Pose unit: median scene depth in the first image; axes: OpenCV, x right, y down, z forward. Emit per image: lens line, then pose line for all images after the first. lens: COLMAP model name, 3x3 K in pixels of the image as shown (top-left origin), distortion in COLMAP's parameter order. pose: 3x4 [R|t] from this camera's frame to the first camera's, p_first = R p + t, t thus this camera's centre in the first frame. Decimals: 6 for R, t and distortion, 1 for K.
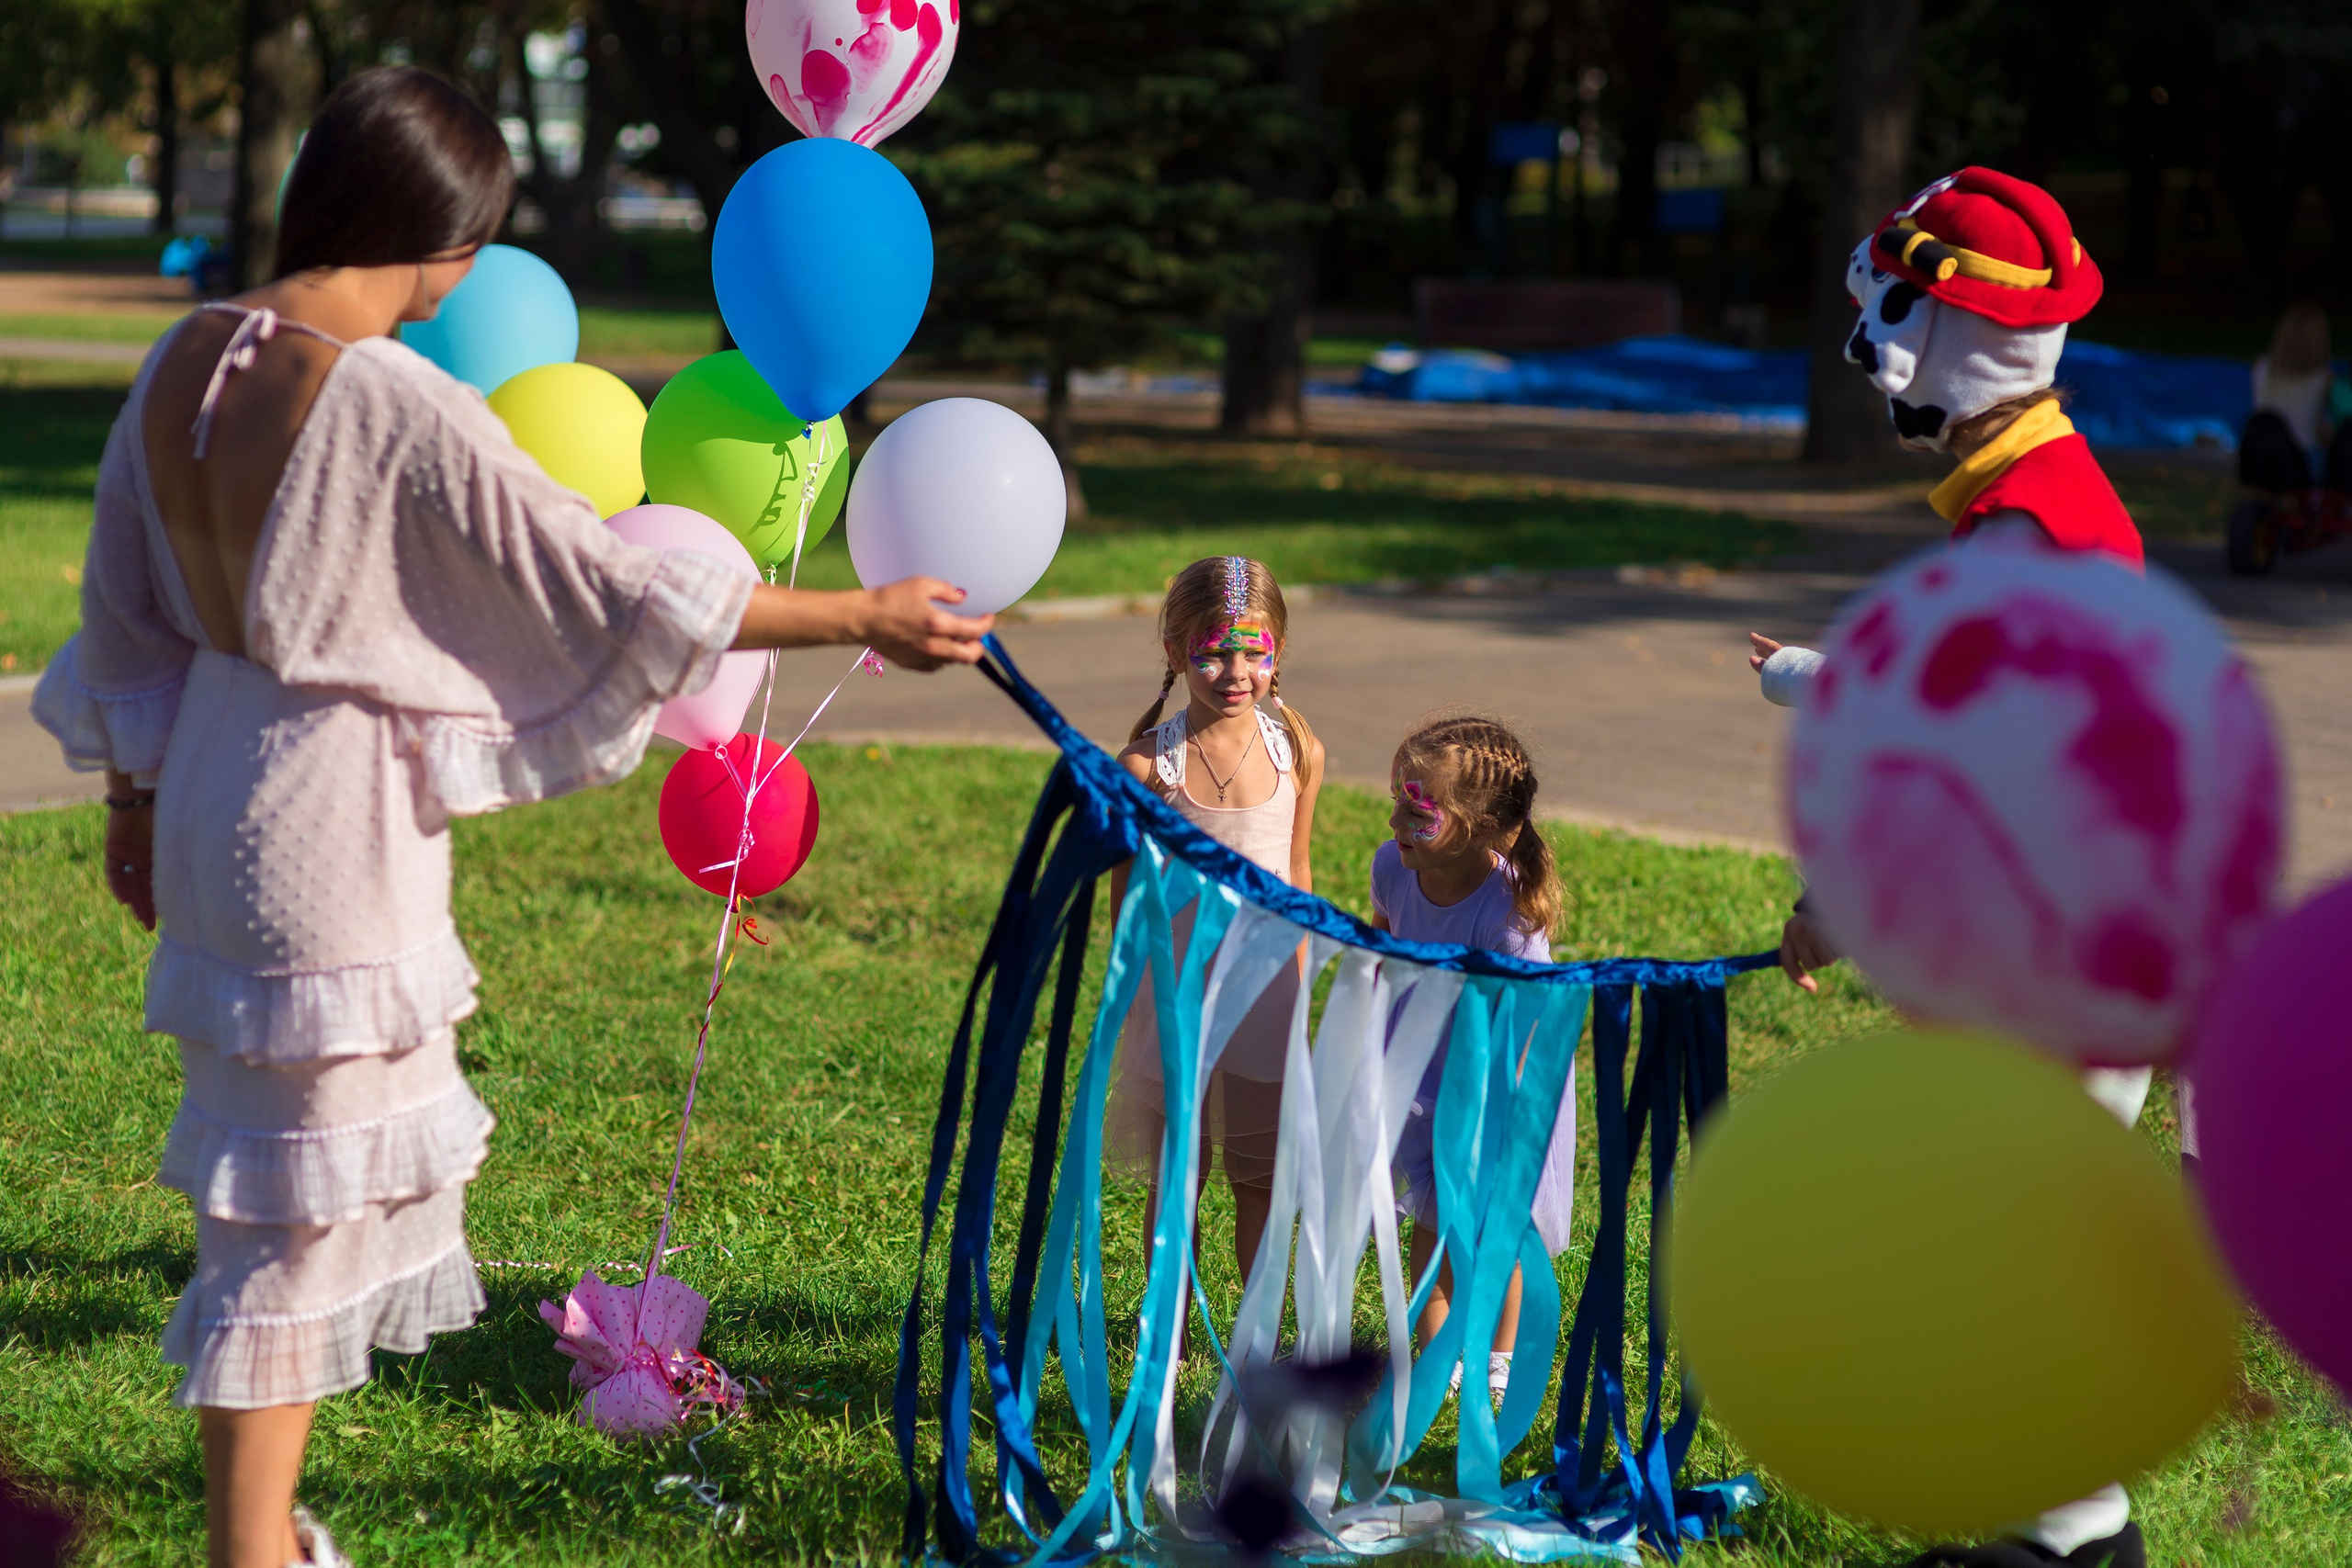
lens RADIAL K [[5507.8, 0, 1176.0], [0, 5507.8, 784.0], [0, 0, 1]] dist [0.106840, 0.083554]
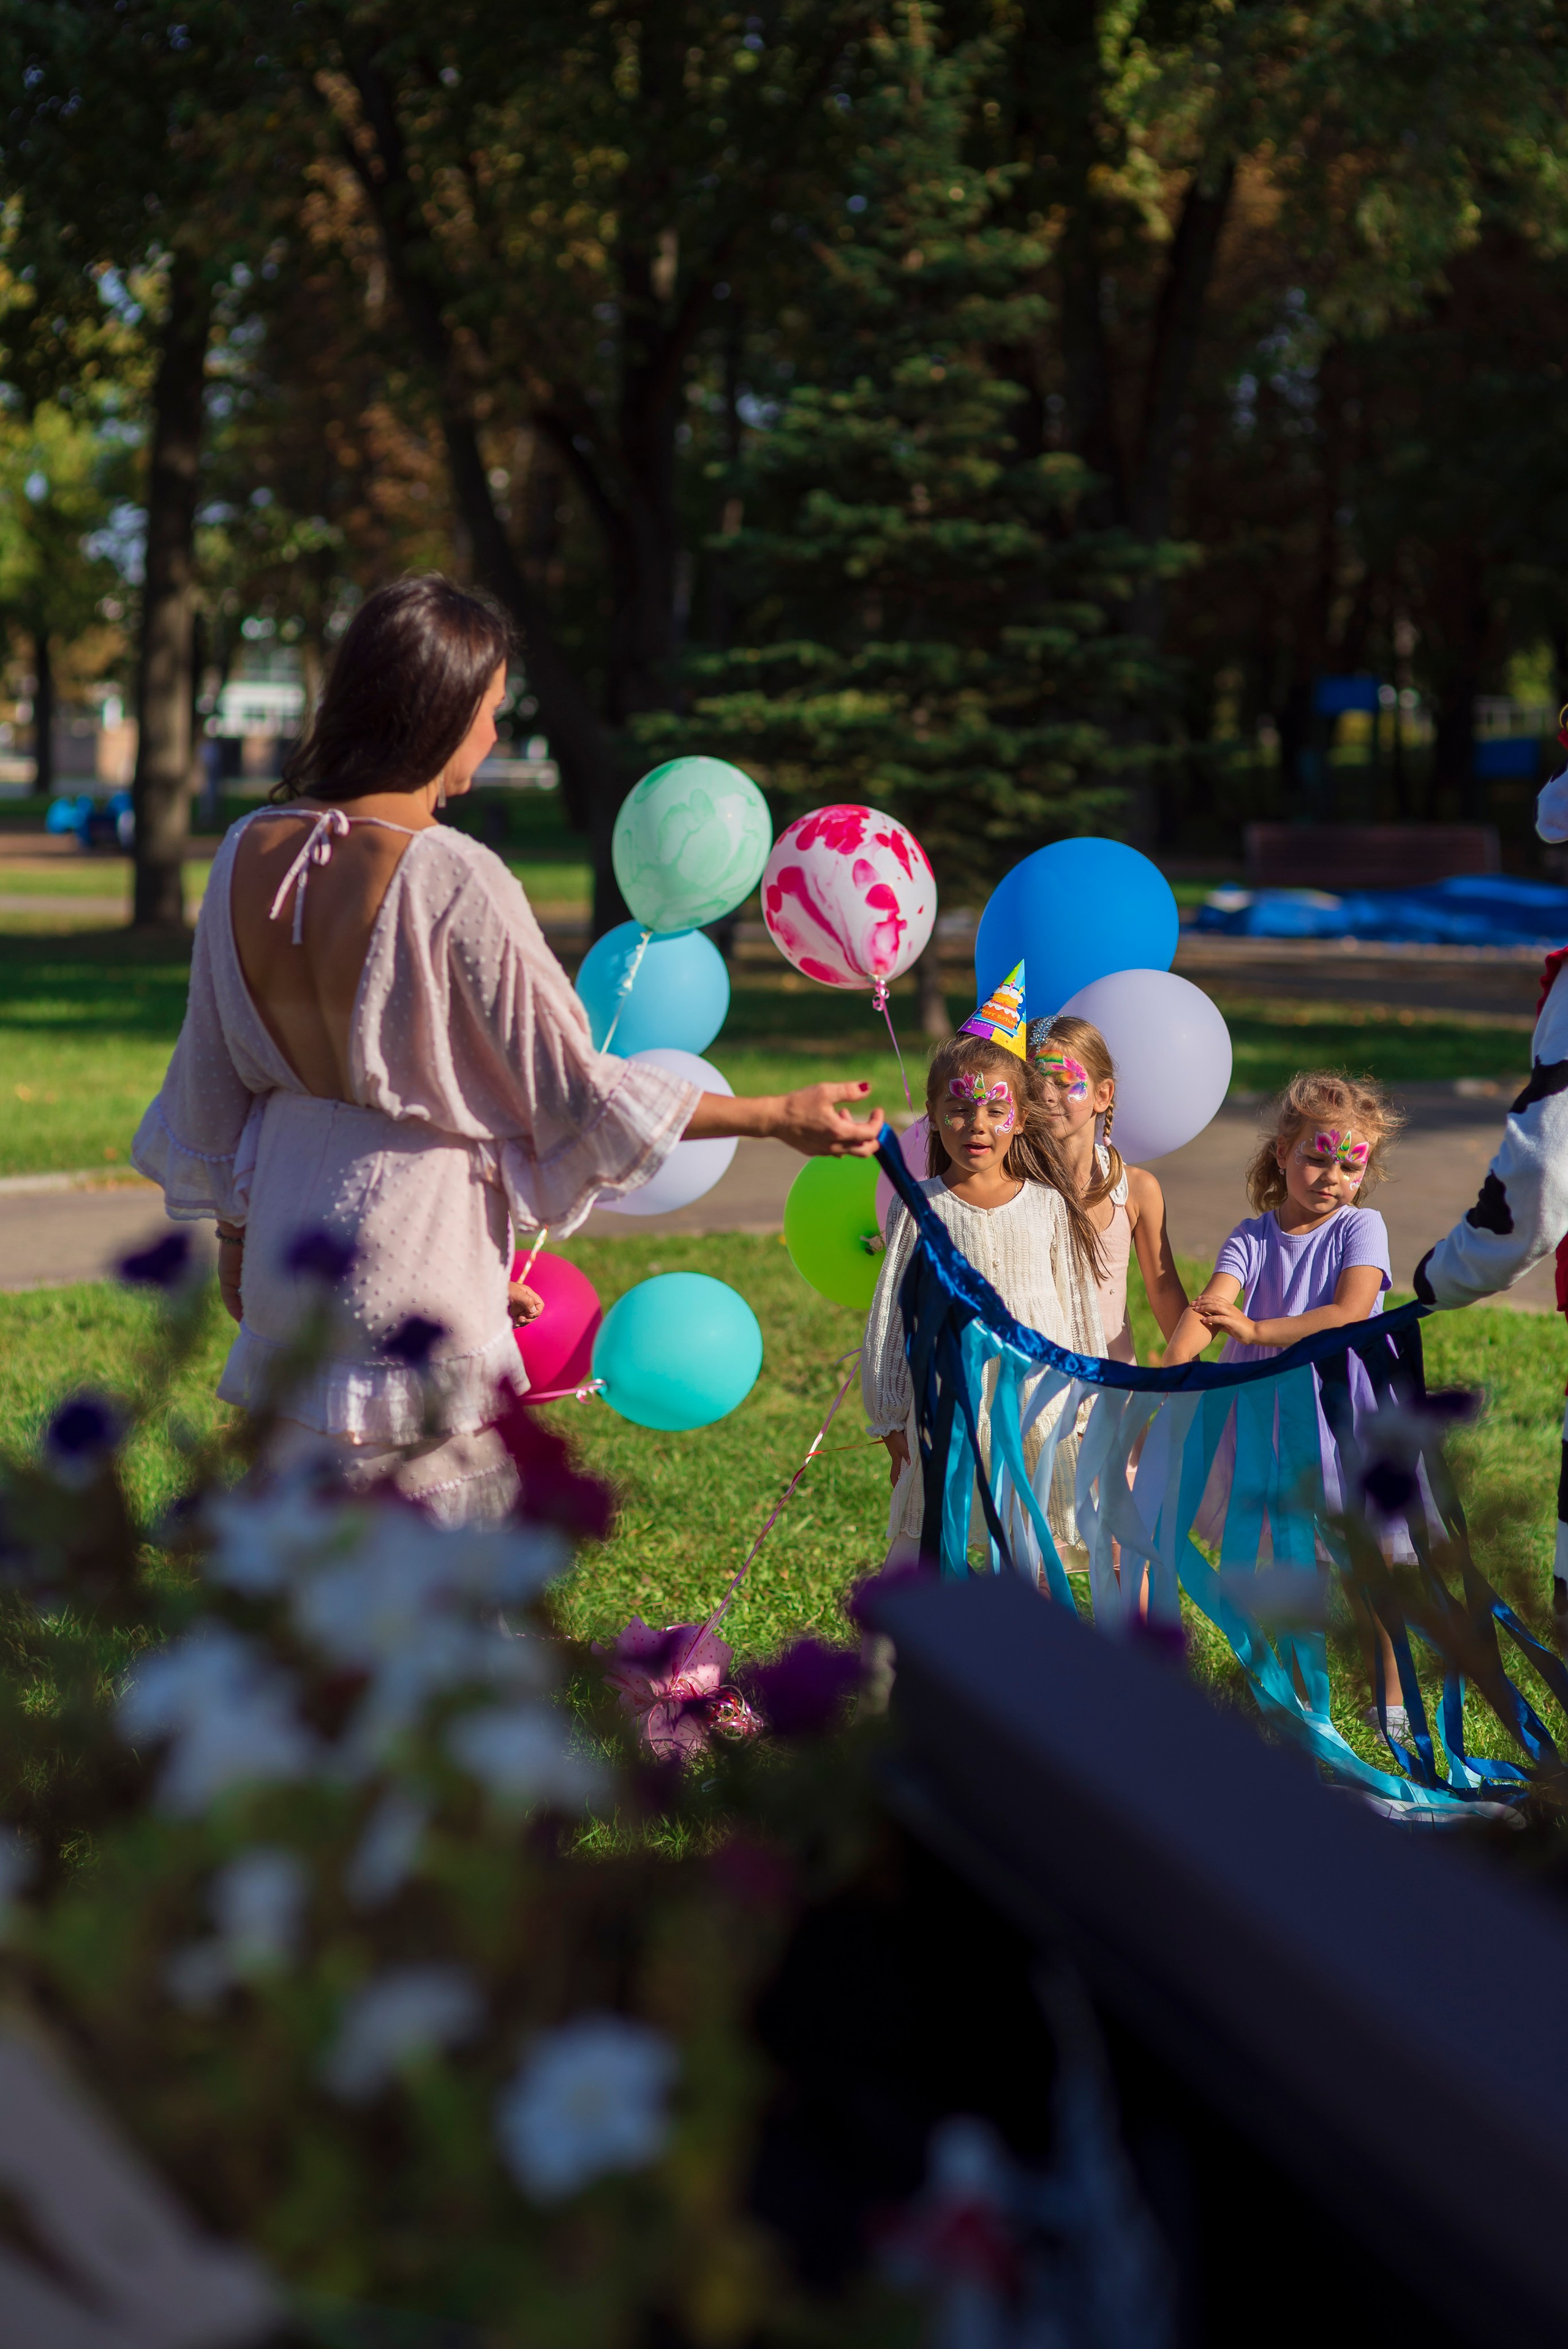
lens RADIAL K [[5377.3, 0, 784.0], [0, 5377.3, 1174.5], [0, 0, 1]] dist [0.065407, 0.103369]
pose [[0.999224, -0.004339, -0.039136, -0.016123], [0.003208, 0.999577, -0.028903, 0.015372], [0.039245, 0.028755, 0.998816, -0.083324]]
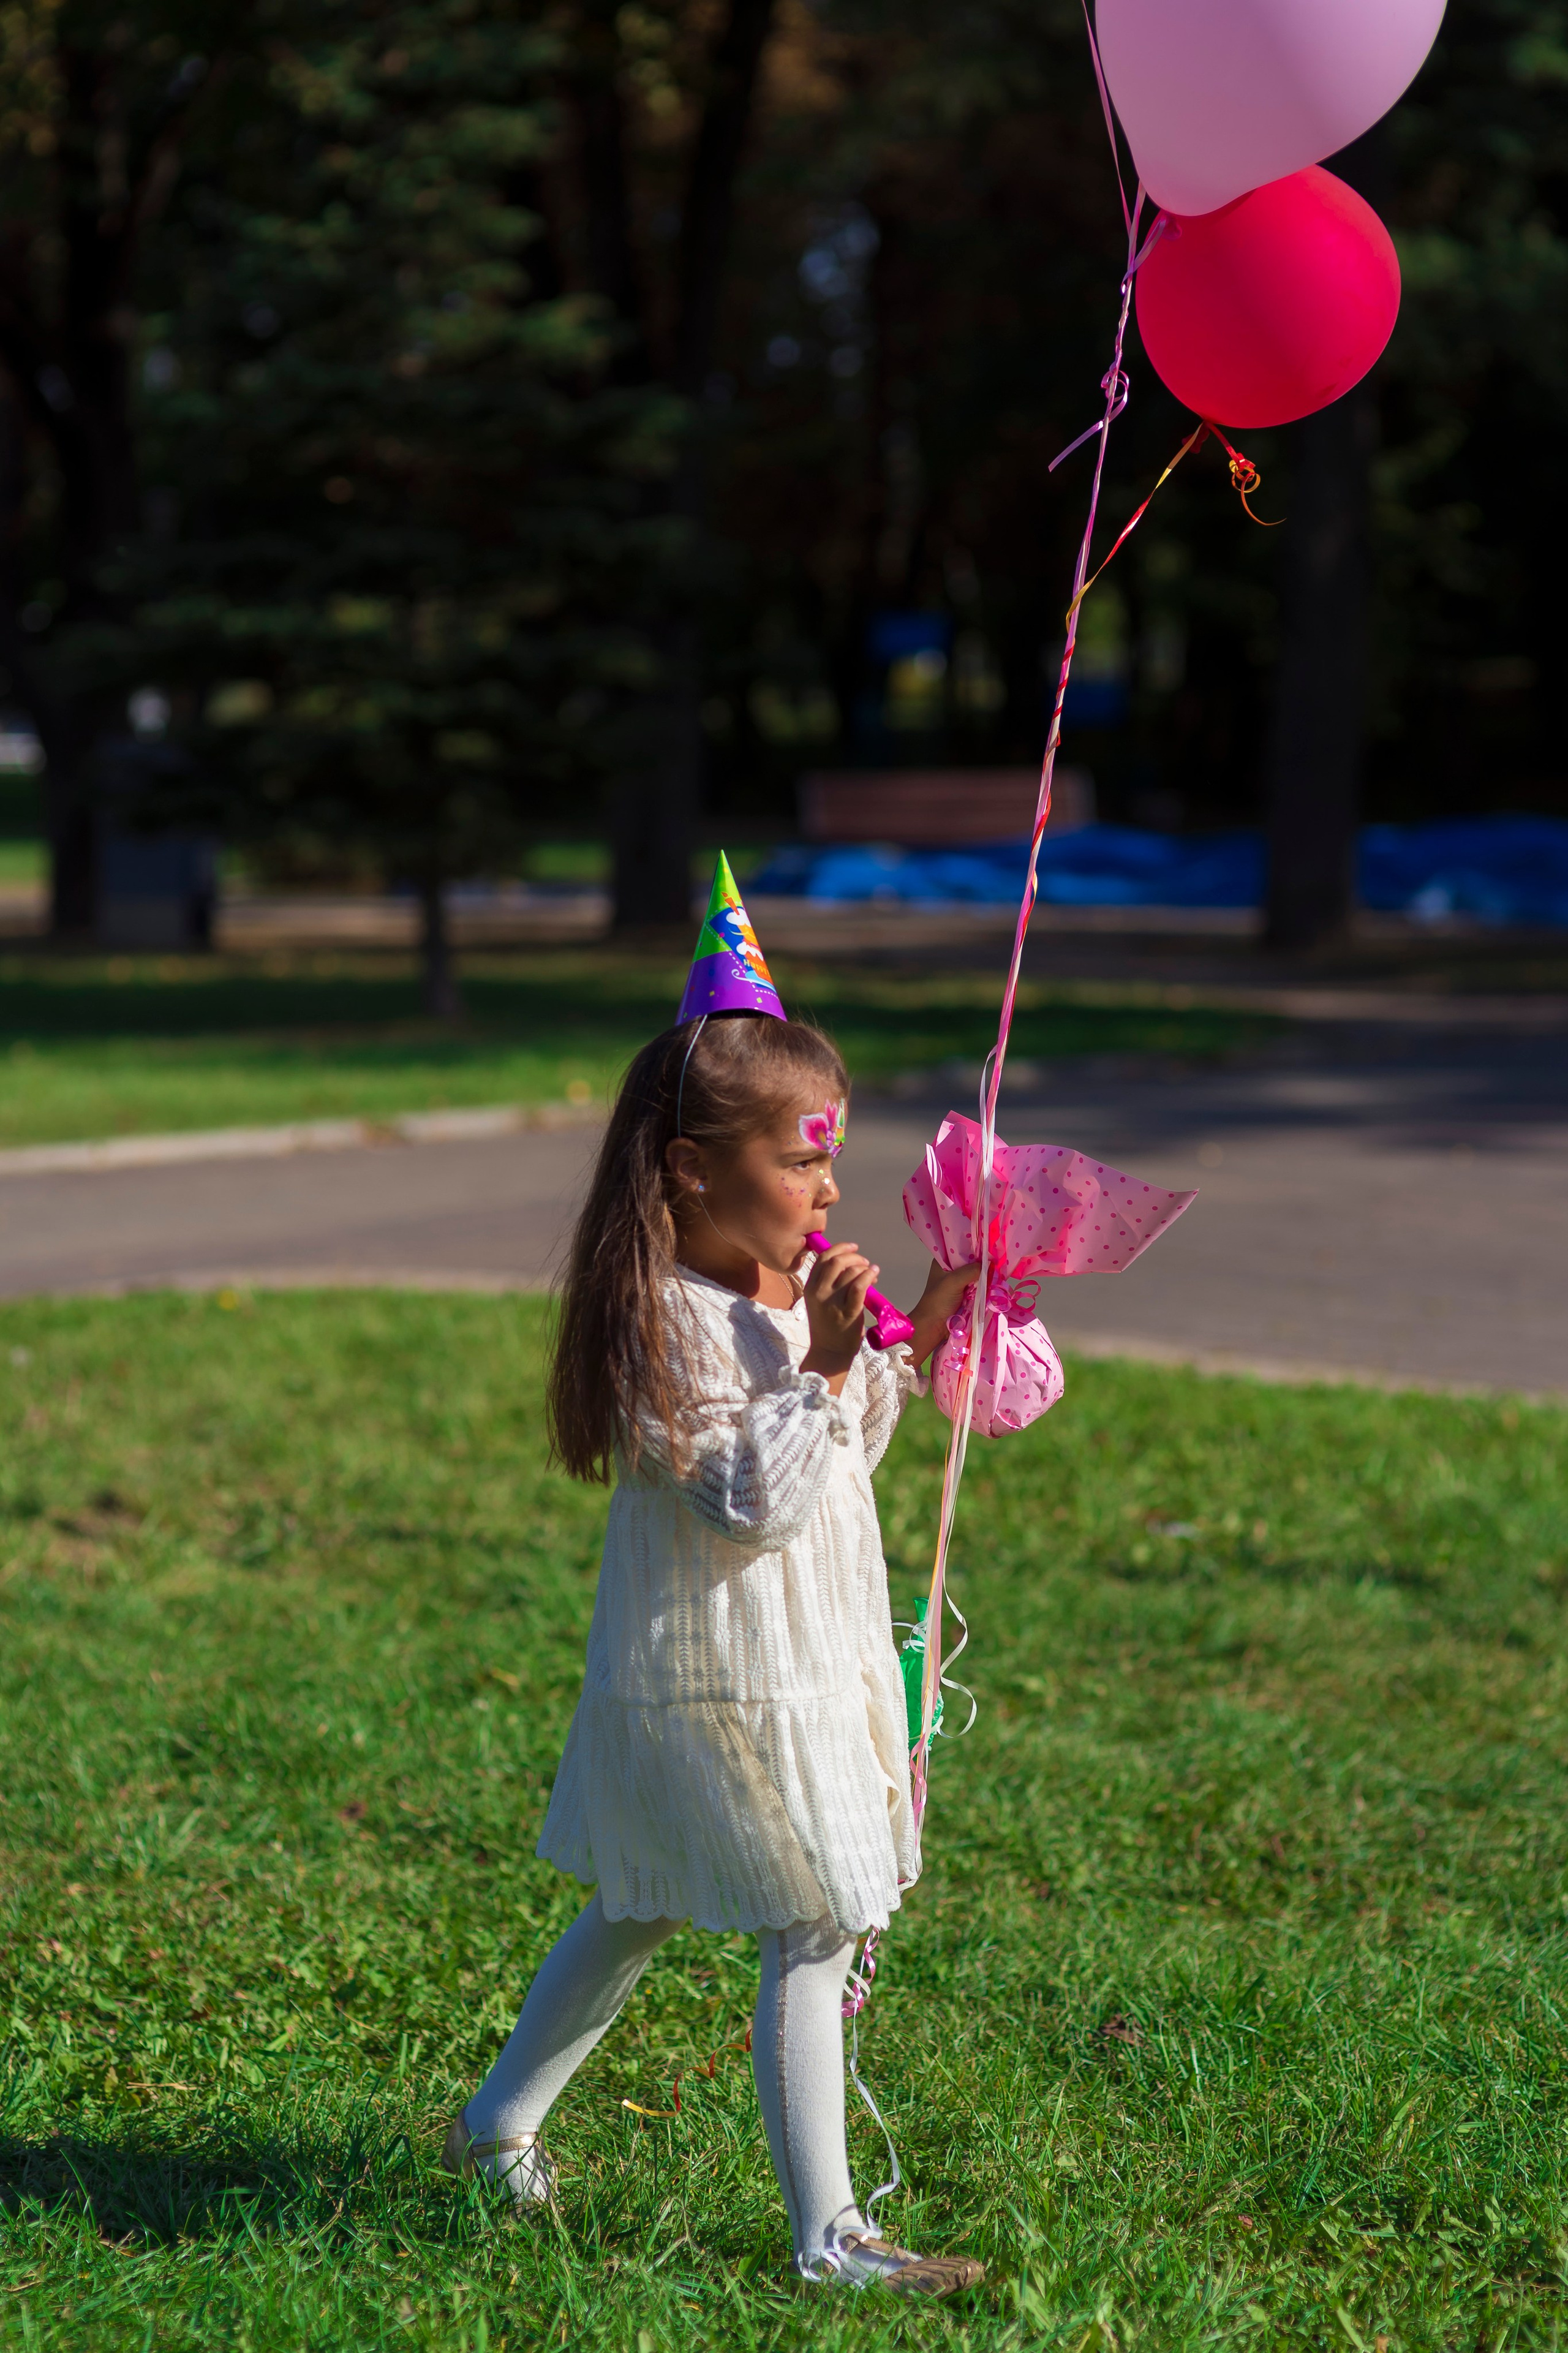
lens RADIAL K [[5510.2, 0, 784.0], [0, 5510.2, 1176.5], [0, 0, 1]] dist [0.106840, 0.083554]
pose [[0.998449, -0.032191, 0.045420, -0.013376], [0.033448, 0.999071, -0.027184, 0.001159], [-0.044502, 0.028661, 0.998598, 0.254689]]
